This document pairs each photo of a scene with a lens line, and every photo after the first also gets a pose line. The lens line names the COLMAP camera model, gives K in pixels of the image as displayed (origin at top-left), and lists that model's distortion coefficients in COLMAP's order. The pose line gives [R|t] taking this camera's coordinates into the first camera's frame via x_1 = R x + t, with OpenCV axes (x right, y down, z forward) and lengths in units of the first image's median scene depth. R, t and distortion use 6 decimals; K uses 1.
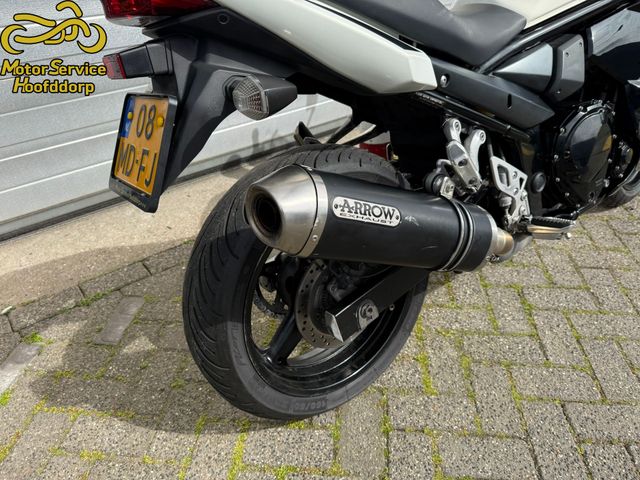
lens RADIAL K [[459.8, 0, 320.0], [0, 459.8, 240.0], [0, 0, 1]] dist [0.054606, -0.066103]
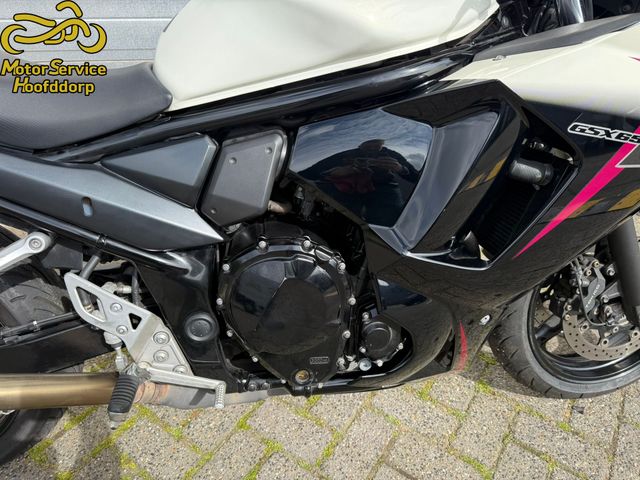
lens RADIAL K [[459.8, 0, 320.0], [0, 459.8, 240.0], [0, 0, 1]] dist [0.054606, -0.066103]
pose [[0.866582, 0.293810, -0.403374, 0.716945], [-0.296004, 0.953393, 0.058515, -0.283676], [0.401766, 0.068692, 0.913162, 0.361566]]
